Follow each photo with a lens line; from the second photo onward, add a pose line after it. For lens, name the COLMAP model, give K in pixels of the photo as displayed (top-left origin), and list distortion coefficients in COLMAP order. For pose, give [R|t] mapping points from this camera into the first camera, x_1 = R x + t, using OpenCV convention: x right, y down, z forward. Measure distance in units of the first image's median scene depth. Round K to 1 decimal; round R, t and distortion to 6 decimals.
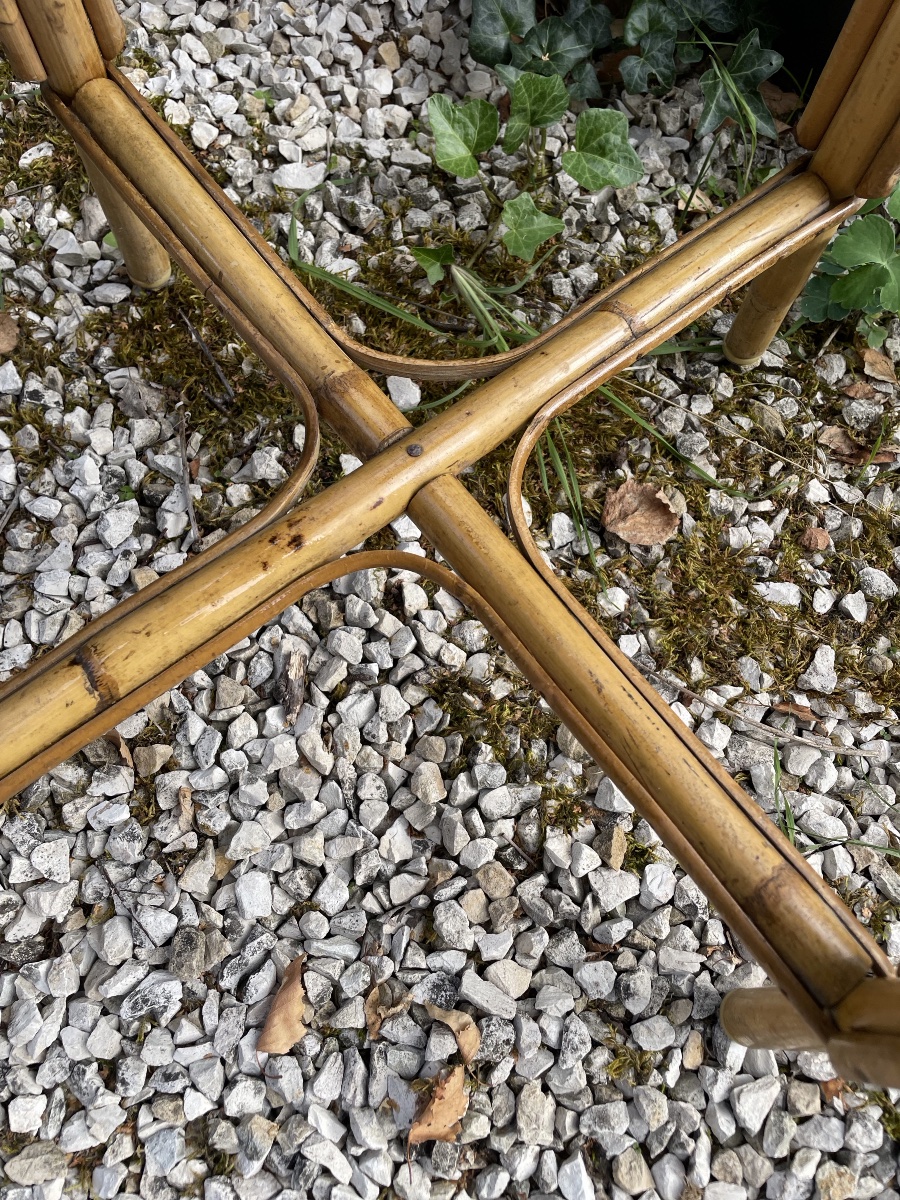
lens RADIAL K [[925.6, 0, 467.3], [0, 925.6, 594.8], [0, 0, 1]] dist [0.078877, -0.111102]
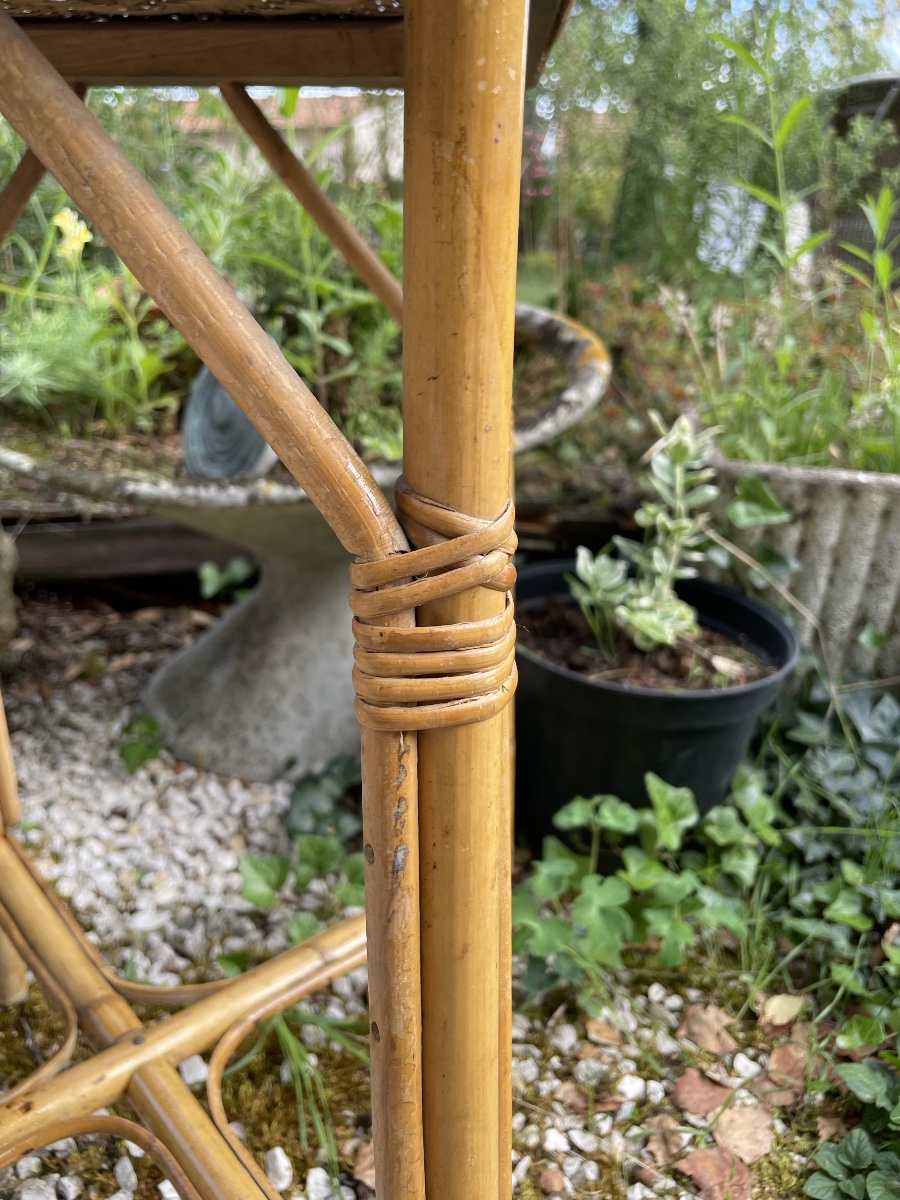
lens RADIAL K [[925.6, 0, 458.2], [0, 925.6, 590.6], [0, 0, 1]] dist [0.078877, -0.111102]
pose [[0.997809, -0.047525, 0.046024, 0.258761], [0.065879, 0.649957, -0.757110, 0.332366], [0.006068, 0.758484, 0.651664, -0.255010]]
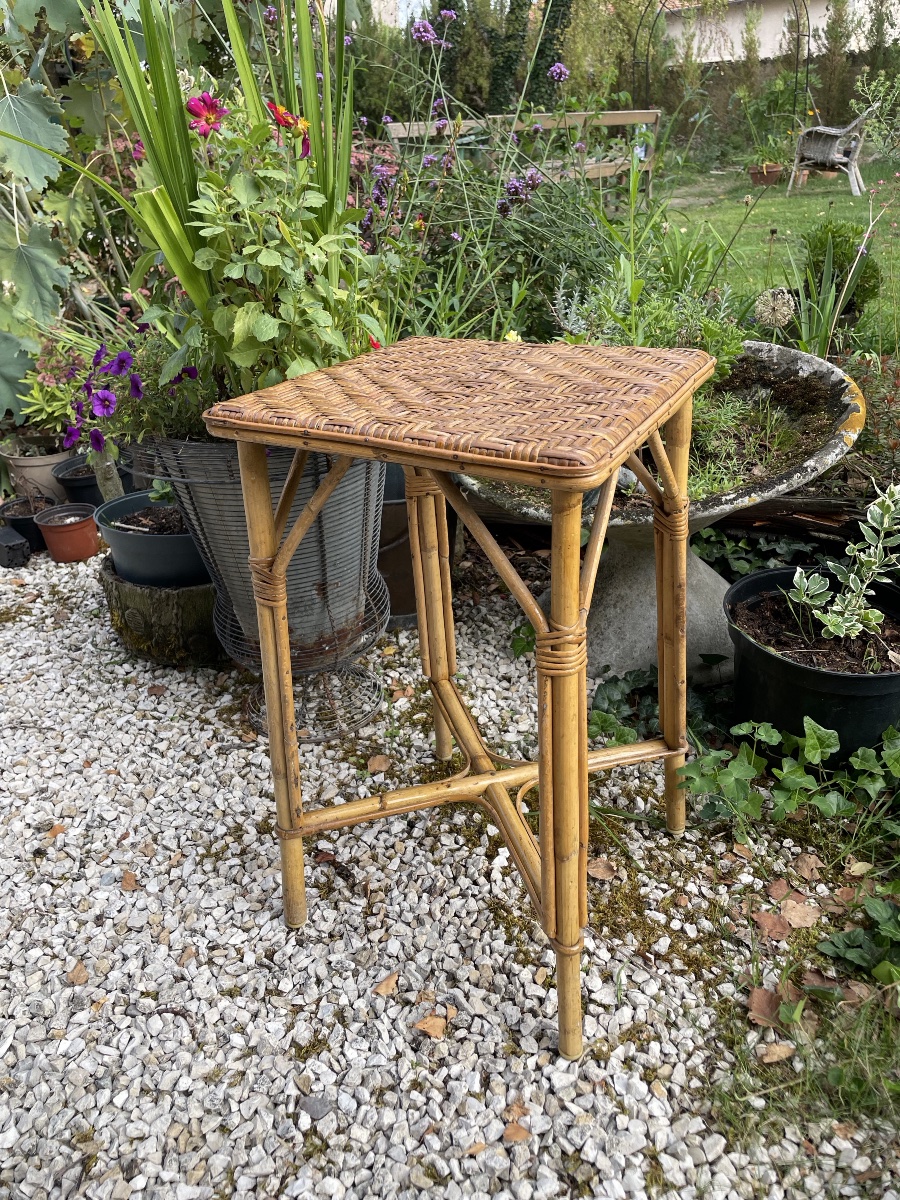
lens RADIAL K [[925.6, 0, 449.1], [0, 925.6, 583.1], [0, 0, 1]] dist [0.078877, -0.111102]
pose [[0.914218, 0.085637, -0.396070, 0.714127], [-0.334781, 0.710320, -0.619167, 0.991007], [0.228313, 0.698650, 0.678057, -1.169753]]
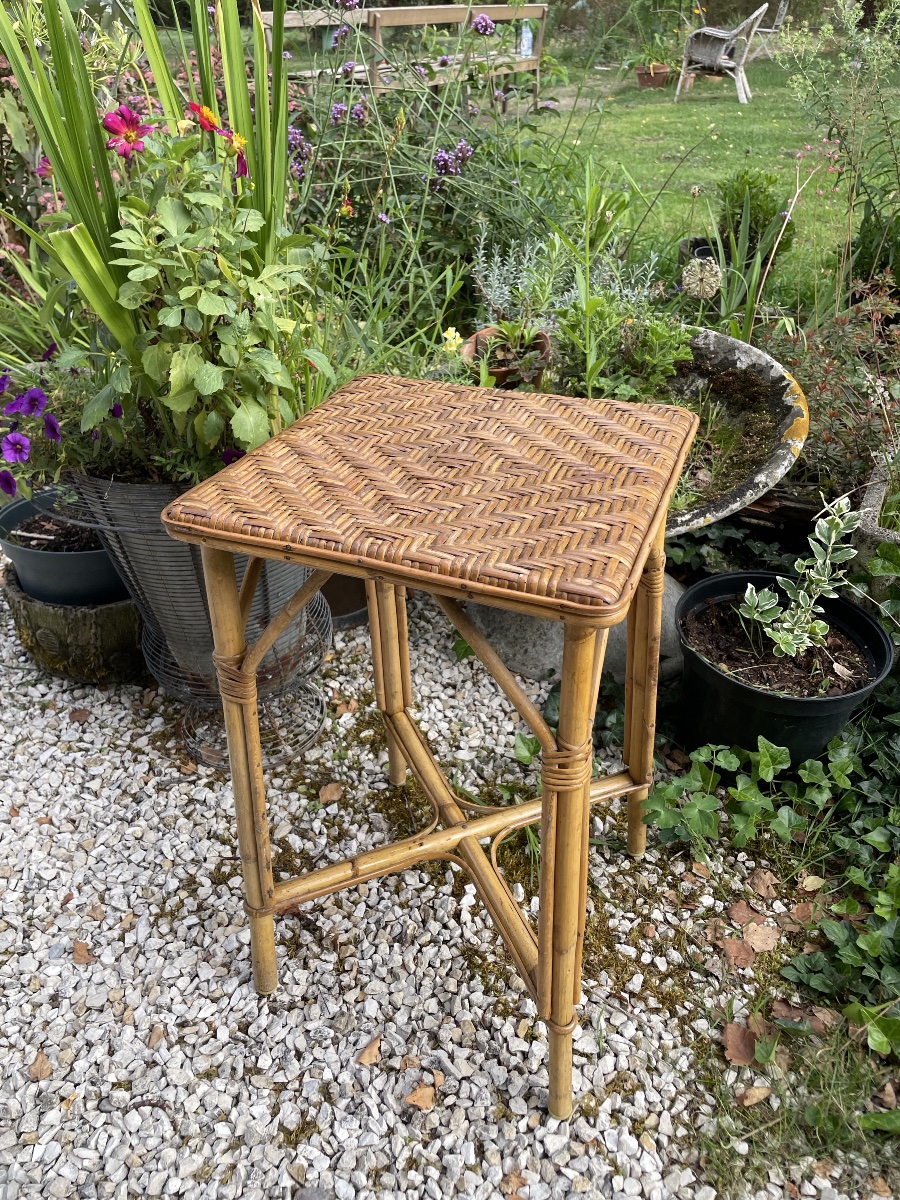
lens RADIAL K [[925.6, 0, 449.0], [0, 925.6, 588.6], [0, 0, 1]] dist [0.078877, -0.111102]
pose [[0.957860, 0.090160, -0.272718, 0.474838], [-0.236860, 0.785028, -0.572389, 0.718688], [0.162485, 0.612864, 0.773302, -1.355078]]
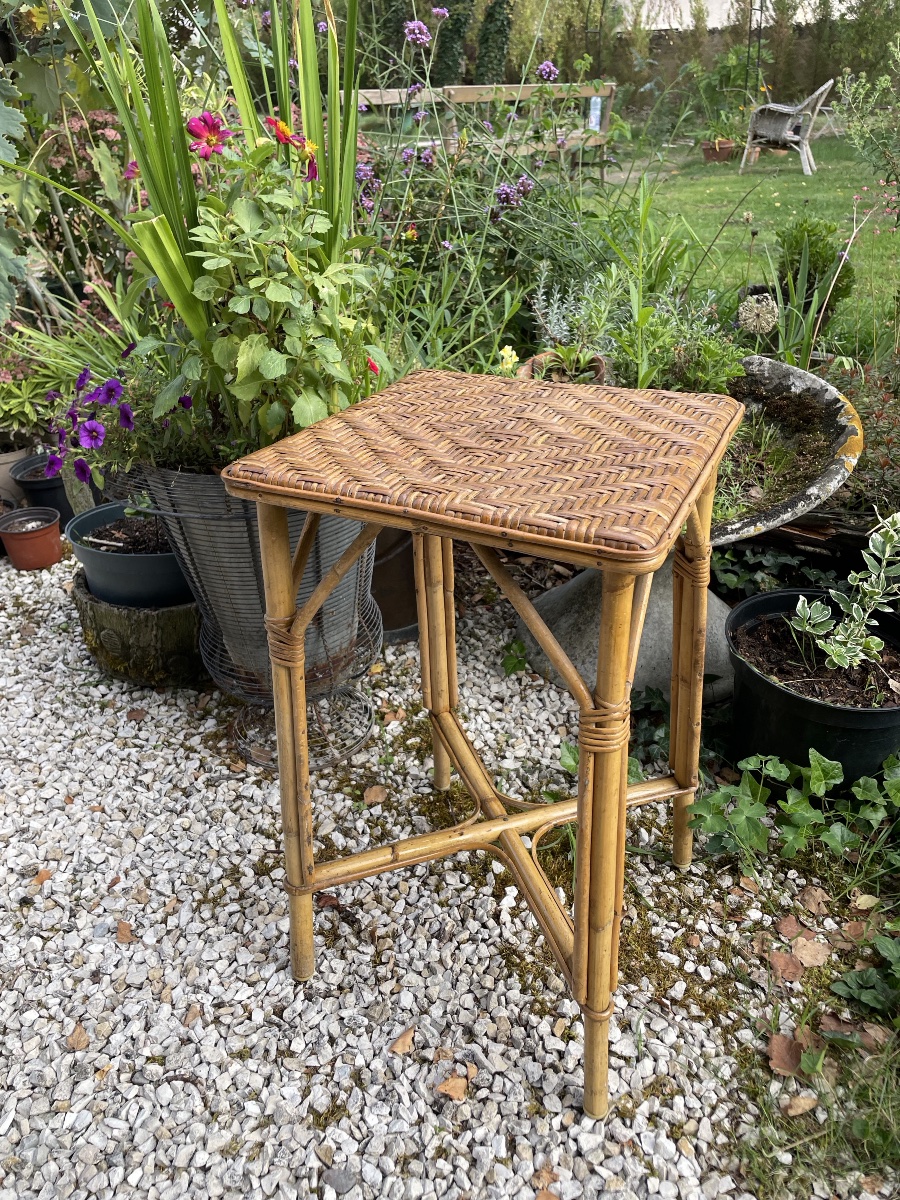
lens RADIAL K [[925.6, 0, 450.2], [0, 925.6, 581.3], [0, 0, 1]] dist [0.078877, -0.111102]
pose [[0.936323, 0.093546, -0.338451, 0.529306], [-0.295206, 0.731631, -0.614467, 0.870346], [0.190140, 0.675252, 0.712658, -1.271923]]
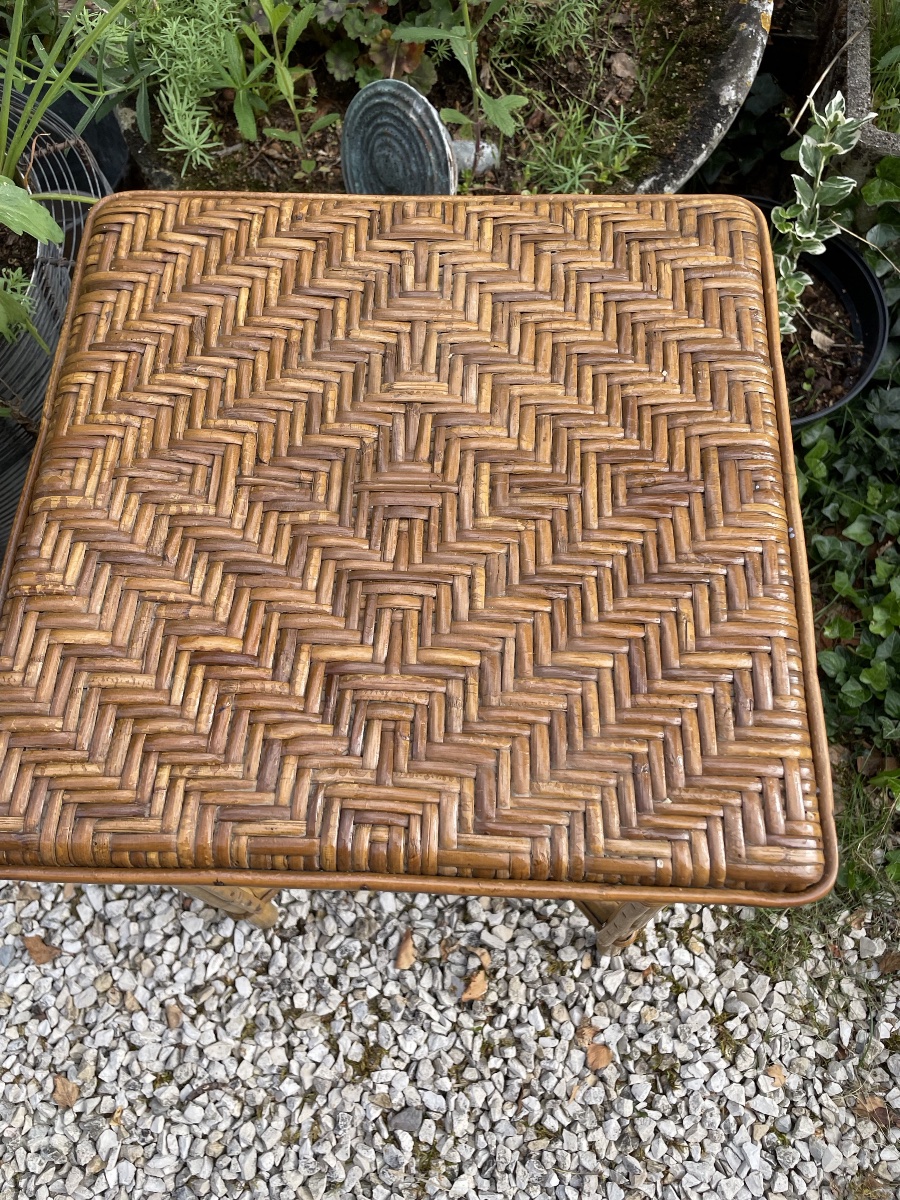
lens RADIAL K [[925.6, 0, 461.2], [0, 925.6, 614.0], [0, 0, 1]] dist [0.078877, -0.111102]
pose [[0.996072, -0.072724, -0.050517, 0.101041], [0.071927, 0.997258, -0.017417, -0.285490], [0.051645, 0.013715, 0.998571, -1.106265]]
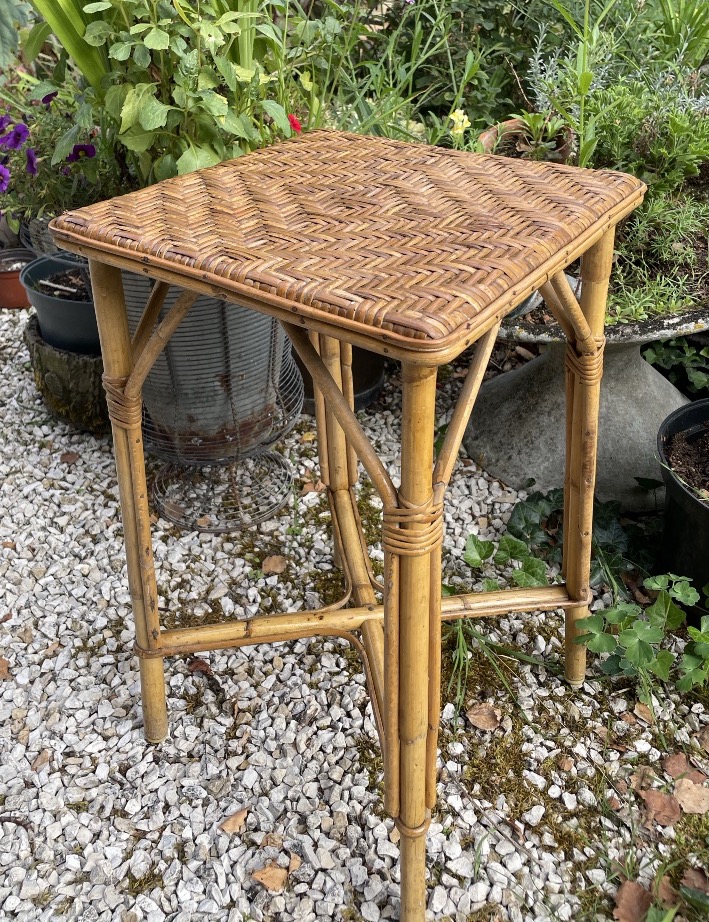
lens RADIAL K [[928.4, 0, 343.1], [0, 928.4, 375.1], [0, 0, 1]] dist [0.031373, 0.000000]
pose [[0.857923, 0.185433, -0.479147, 0.811117], [-0.451919, 0.716011, -0.532070, 0.655221], [0.244411, 0.673011, 0.698083, -1.127794]]
